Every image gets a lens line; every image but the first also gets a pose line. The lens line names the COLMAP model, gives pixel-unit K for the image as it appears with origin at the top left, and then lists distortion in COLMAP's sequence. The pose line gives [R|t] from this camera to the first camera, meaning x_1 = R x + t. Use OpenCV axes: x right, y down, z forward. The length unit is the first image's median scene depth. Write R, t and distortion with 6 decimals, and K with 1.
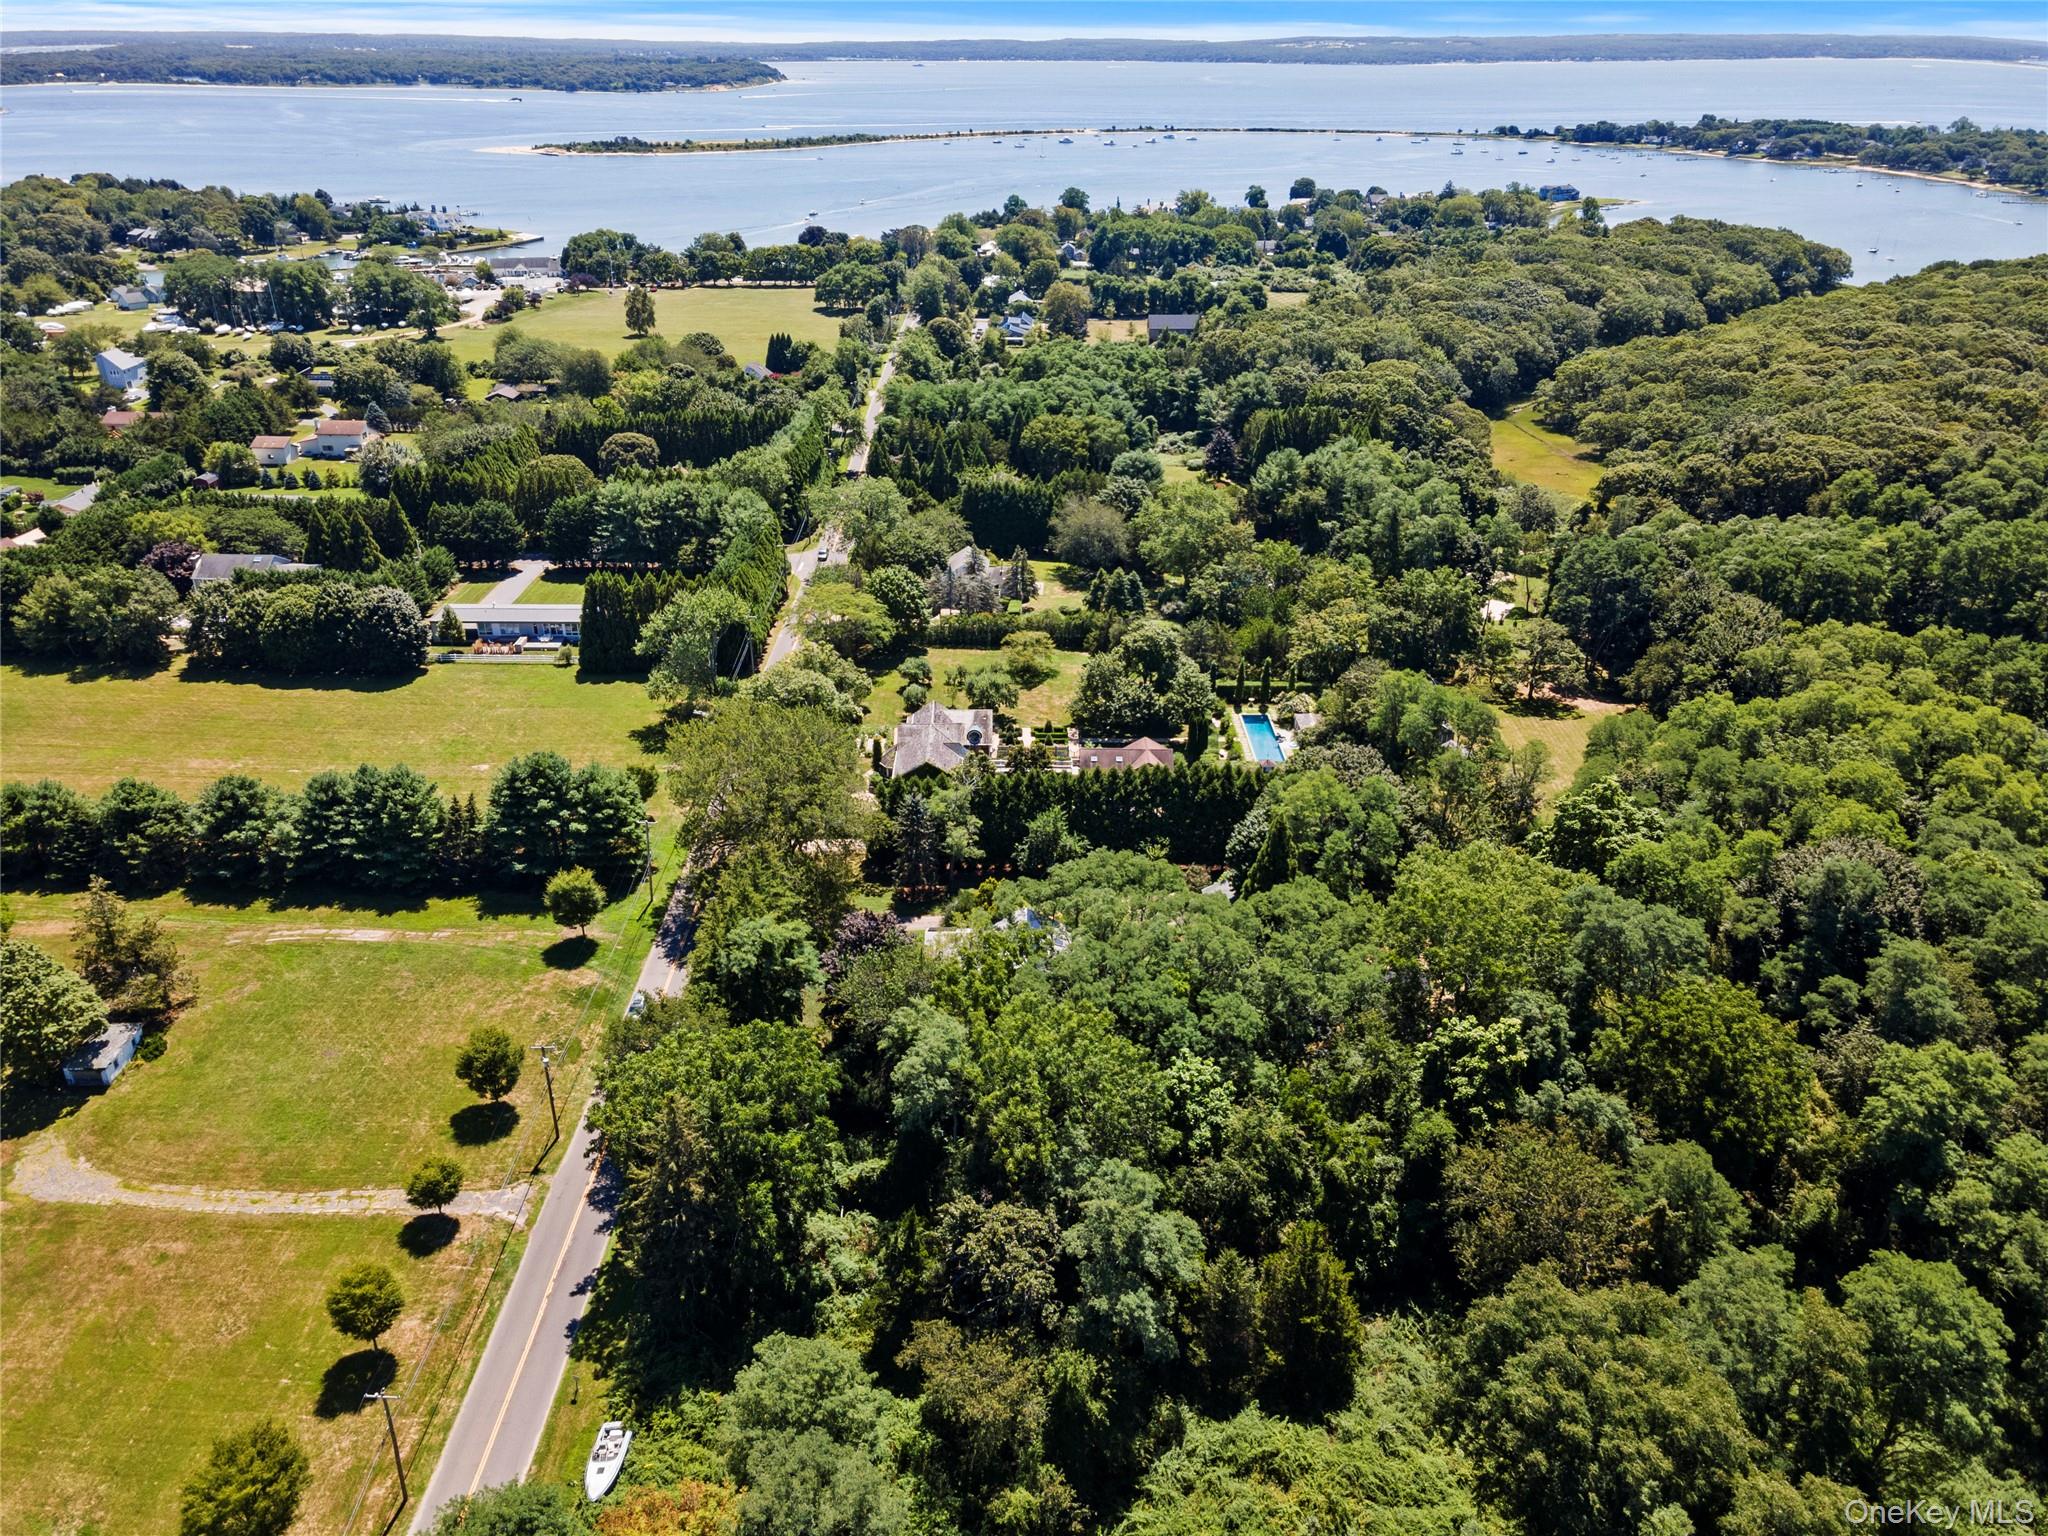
lens RADIAL K [[1476.3, 0, 1024.0], [0, 1476.3, 768.0], [0, 0, 1]] dist [0.003940, 0.050750]
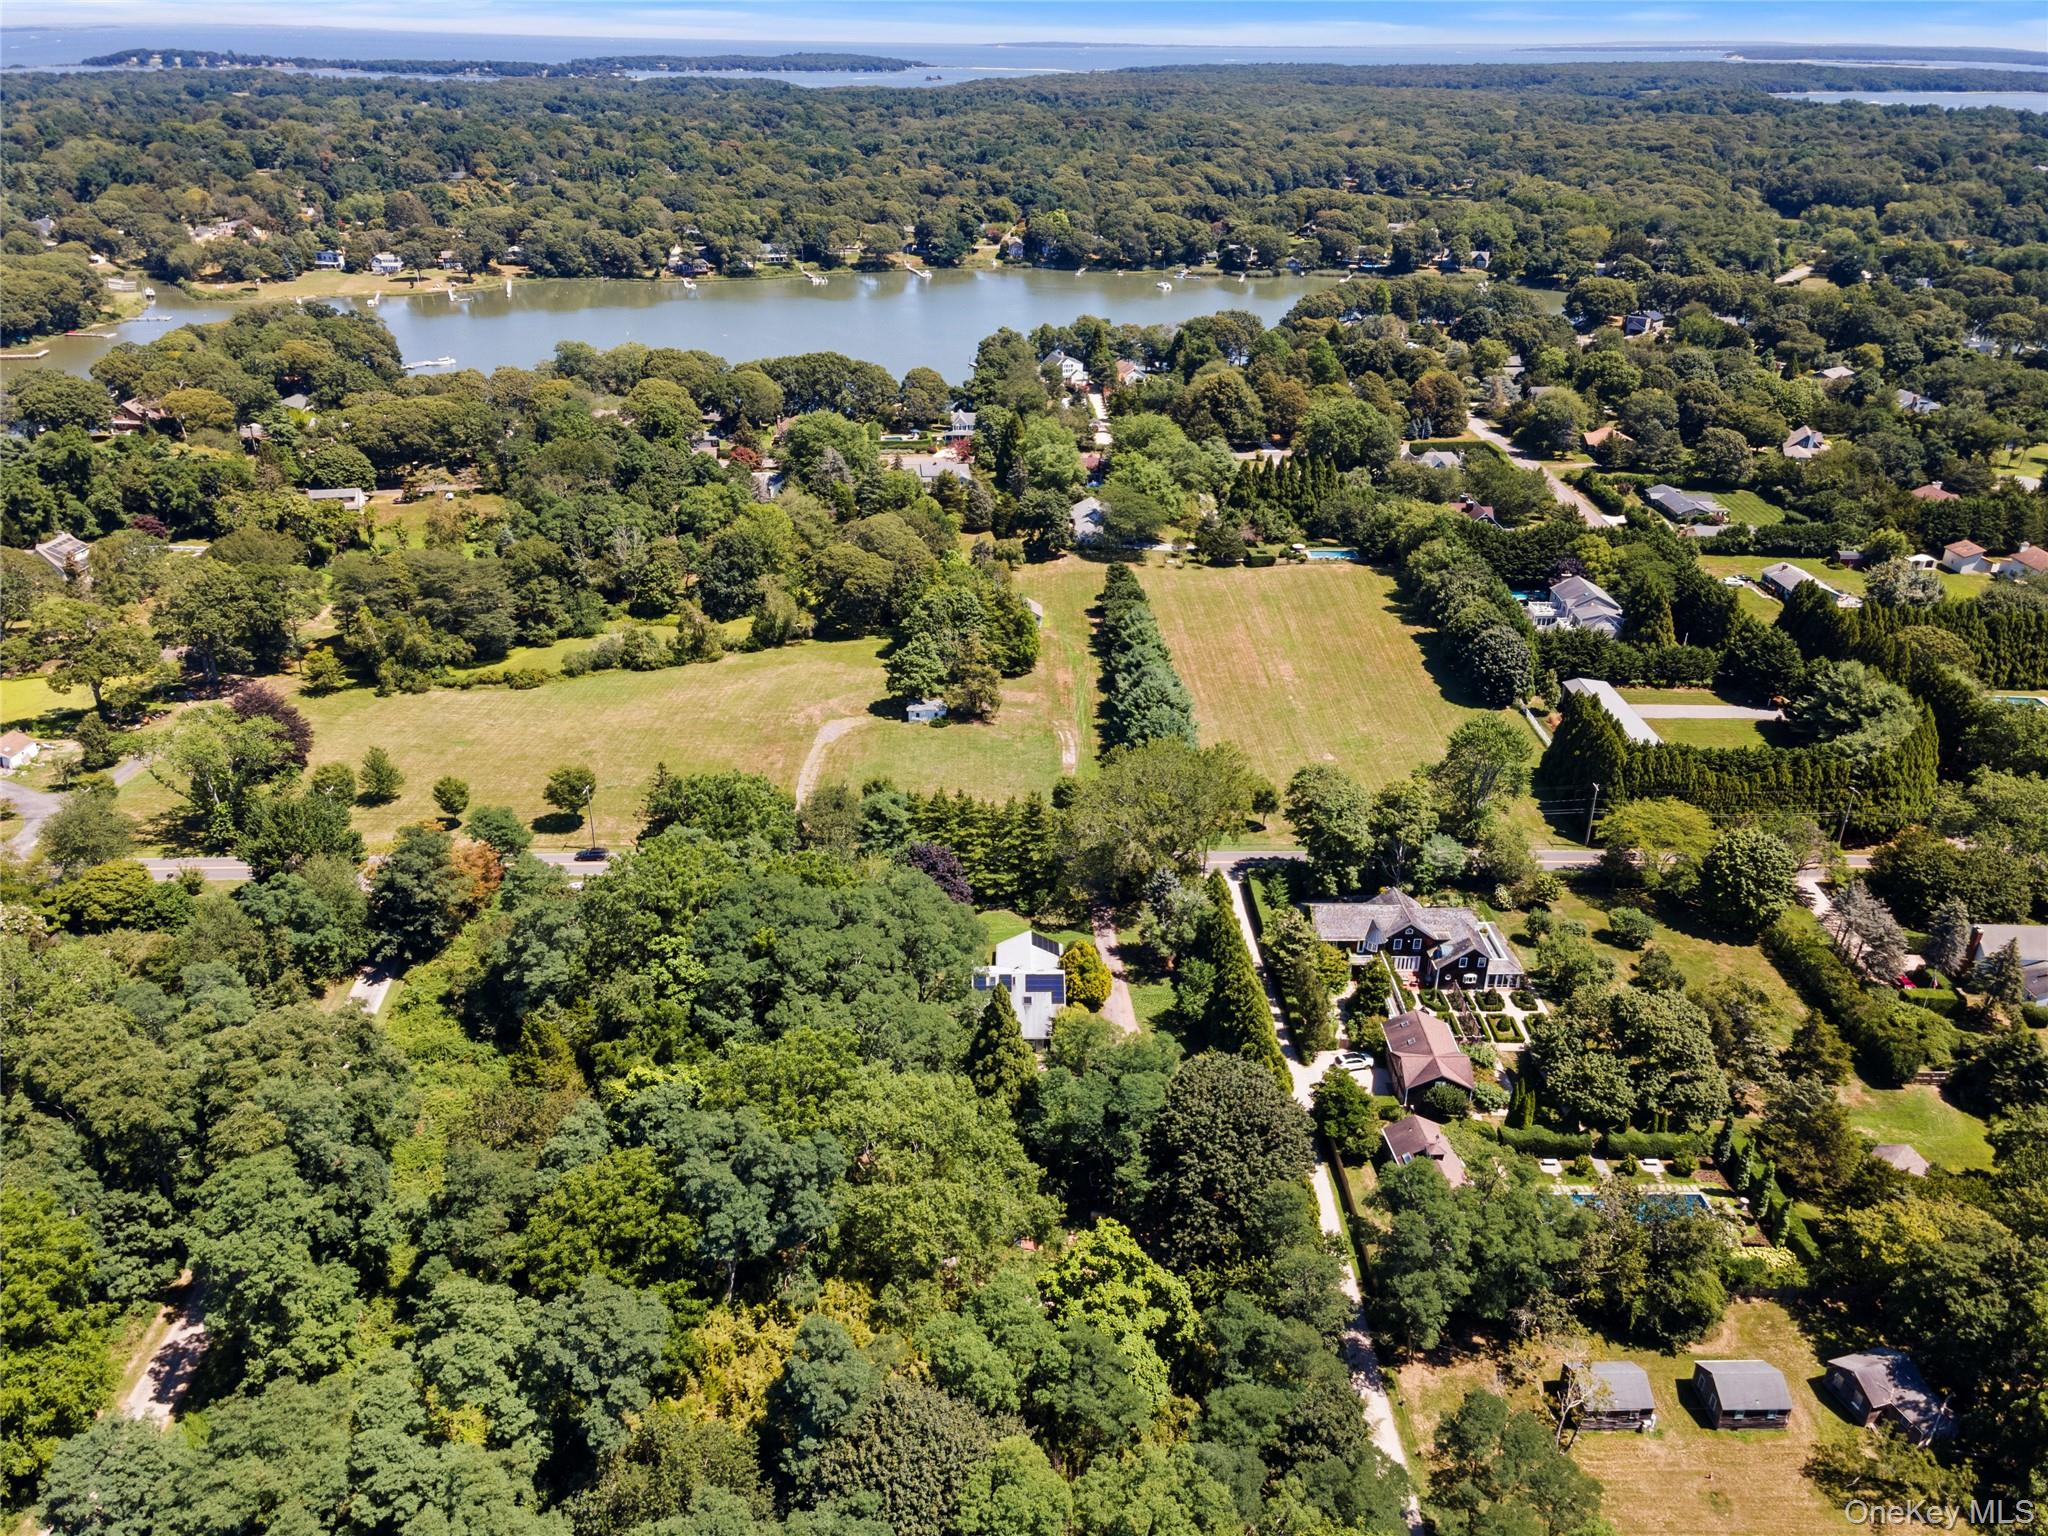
lens RADIAL K [[1453.4, 0, 1033.3], [0, 1453.4, 770.2], [0, 0, 1]] dist [0.023010, -0.004276]
pose [[0.035020, 0.438053, -0.898267, 0.497561], [-0.449406, 0.809717, 0.377350, -0.233469], [0.892641, 0.390472, 0.225220, 0.354370]]
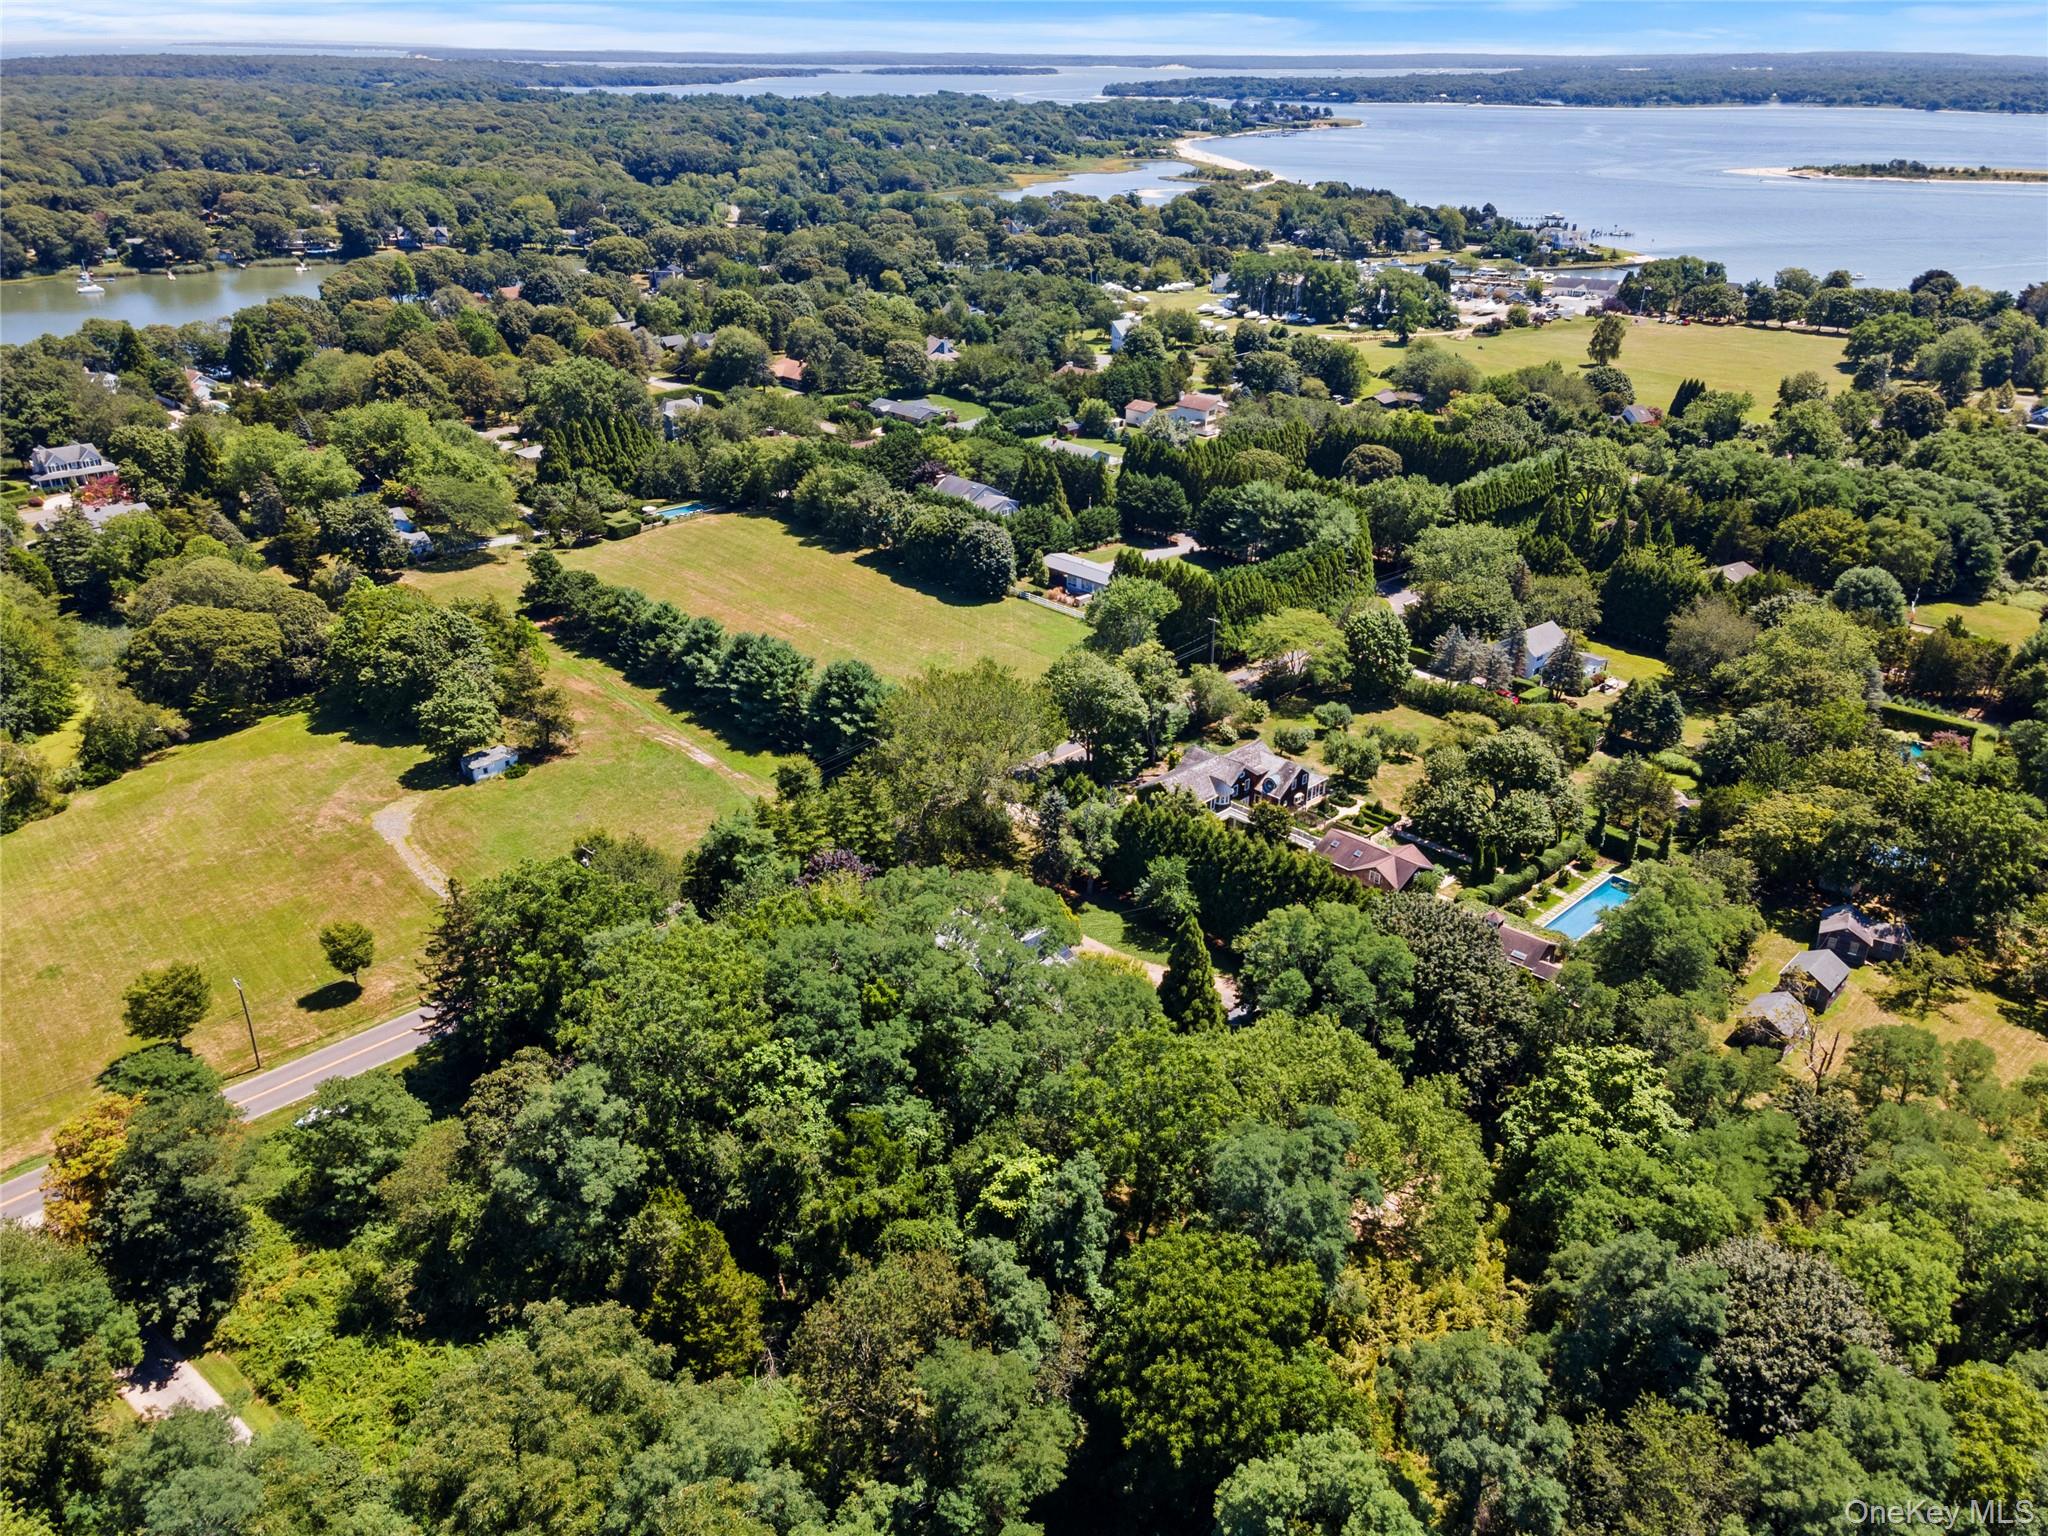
lens RADIAL K [[1476.3, 0, 1024.0], [0, 1476.3, 768.0], [0, 0, 1]] dist [0.003940, 0.050750]
pose [[0.702005, 0.307969, -0.642140, 0.320190], [-0.314960, 0.942950, 0.107915, -0.058008], [0.638741, 0.126492, 0.758953, 0.116602]]
